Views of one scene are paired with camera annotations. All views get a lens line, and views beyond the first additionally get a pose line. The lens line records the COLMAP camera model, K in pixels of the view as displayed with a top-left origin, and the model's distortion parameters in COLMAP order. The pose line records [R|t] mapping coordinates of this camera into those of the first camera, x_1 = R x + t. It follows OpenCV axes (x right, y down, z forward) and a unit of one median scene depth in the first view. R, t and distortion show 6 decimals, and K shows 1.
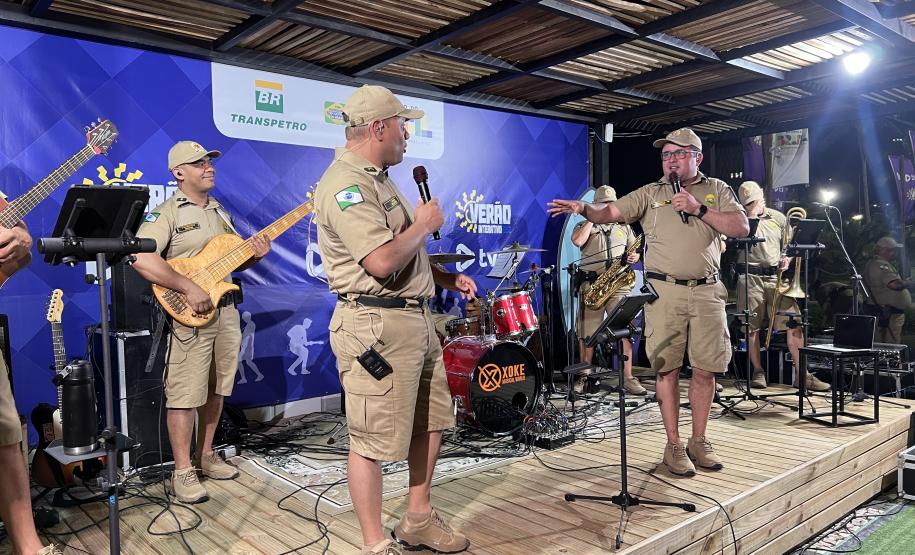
lens RADIAL K [[689.9, 0, 455.4], [0, 689.9, 283.1], [0, 0, 1]] dist [0.095403, -0.141918]
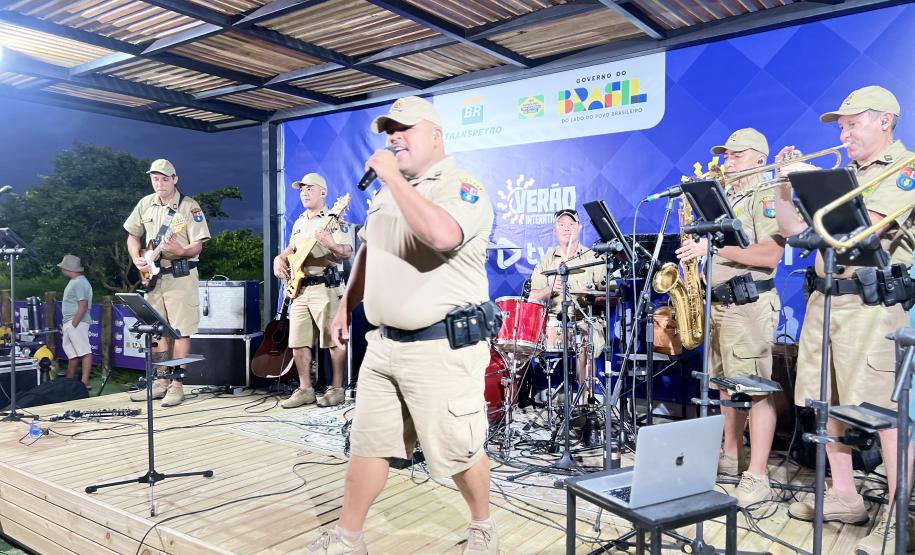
lens RADIAL K [[689.4, 0, 444.5], [0, 689.4, 278.0], [0, 0, 1]] dist [0.076494, -0.081275]
pose [[0.207264, 0.042913, -0.977343, 0.862229], [-0.037391, 0.998655, 0.035919, -0.033203], [0.977570, 0.029099, 0.208590, 0.743056]]
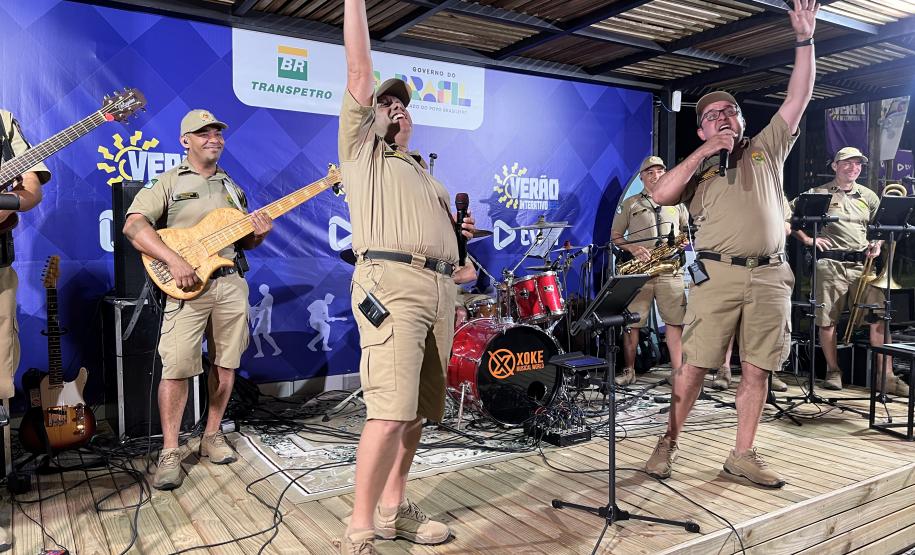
lens RADIAL K [[689.4, 0, 444.5], [0, 689.4, 278.0], [0, 0, 1]] dist [0.076494, -0.081275]
pose [[0.988371, 0.028237, -0.149415, 0.096213], [-0.025095, 0.999423, 0.022873, 0.003012], [0.149974, -0.018858, 0.988510, 0.072932]]
